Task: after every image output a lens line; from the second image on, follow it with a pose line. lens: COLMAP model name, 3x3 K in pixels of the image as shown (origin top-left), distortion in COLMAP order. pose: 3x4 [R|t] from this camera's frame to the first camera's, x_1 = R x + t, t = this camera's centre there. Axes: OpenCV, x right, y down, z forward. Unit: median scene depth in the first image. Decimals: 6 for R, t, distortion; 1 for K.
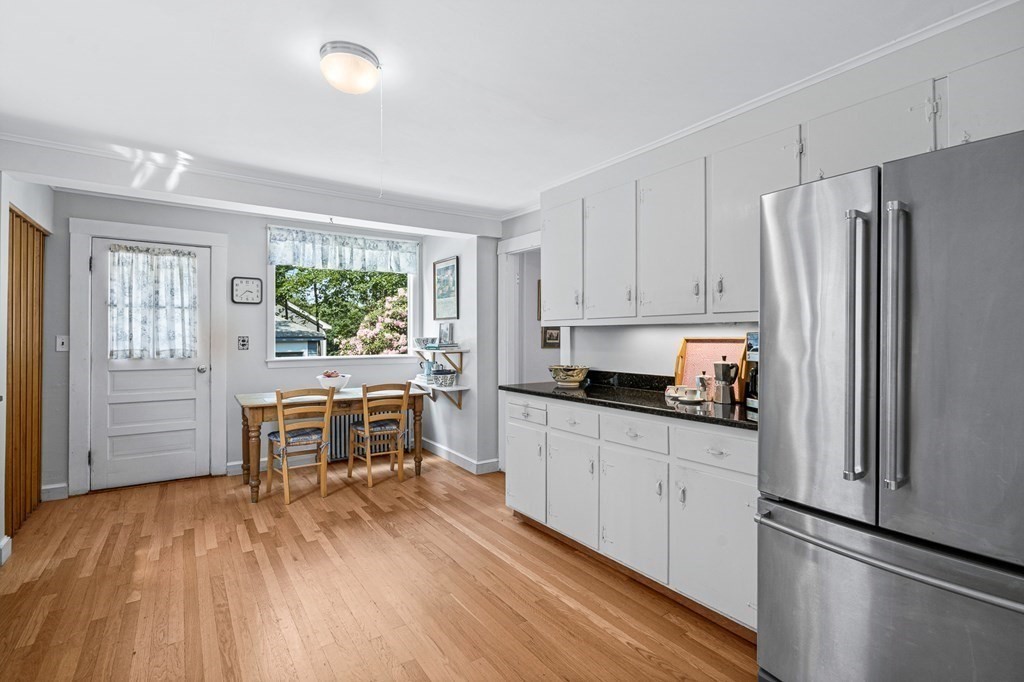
lens RADIAL K [[478.1, 0, 505.4], [0, 478.1, 330.4], [0, 0, 1]] dist [-0.000239, -0.000162]
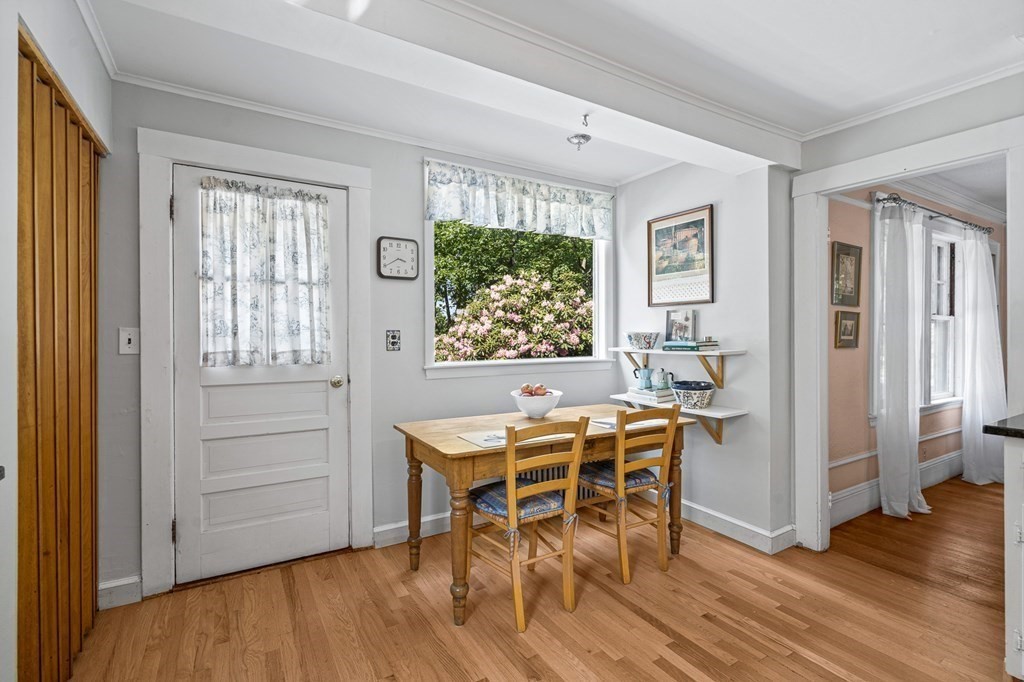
lens RADIAL K [[475.0, 0, 508.7], [0, 475.0, 335.3], [0, 0, 1]] dist [-0.002293, 0.000692]
pose [[0.998345, -0.001838, -0.057471, -0.388784], [0.002563, 0.999918, 0.012554, 0.013181], [0.057443, -0.012680, 0.998268, 0.404552]]
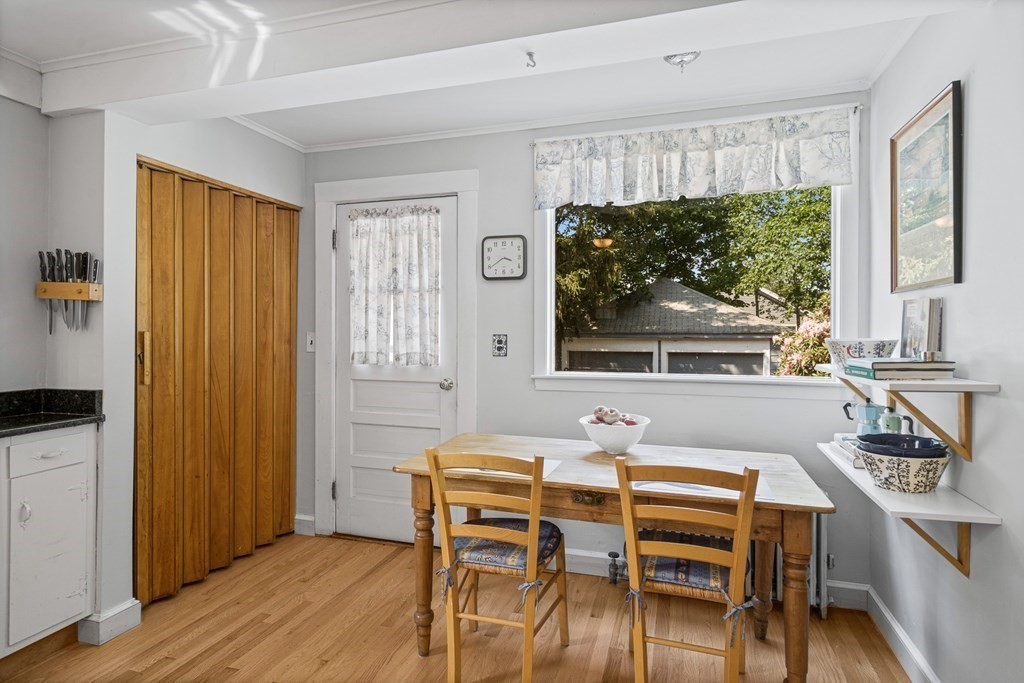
lens RADIAL K [[546.6, 0, 509.6], [0, 546.6, 330.4], [0, 0, 1]] dist [0.001605, 0.001791]
pose [[0.620892, 0.001001, -0.783895, 0.000443], [0.006709, 0.999956, 0.006591, 0.003513], [0.783867, -0.009352, 0.620858, 0.633120]]
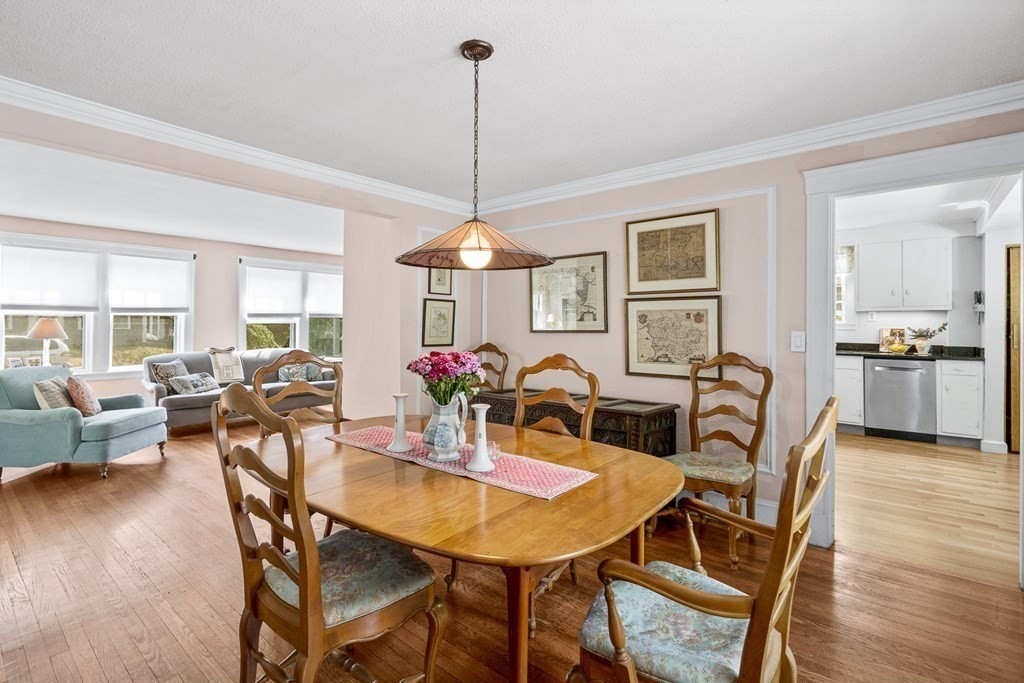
lens RADIAL K [[473.6, 0, 510.6], [0, 473.6, 318.3], [0, 0, 1]] dist [-0.010537, 0.000293]
pose [[-0.960089, -0.007885, -0.279585, 0.753527], [-0.002856, 0.999827, -0.018387, 0.016293], [0.279681, -0.016855, -0.959945, 1.438731]]
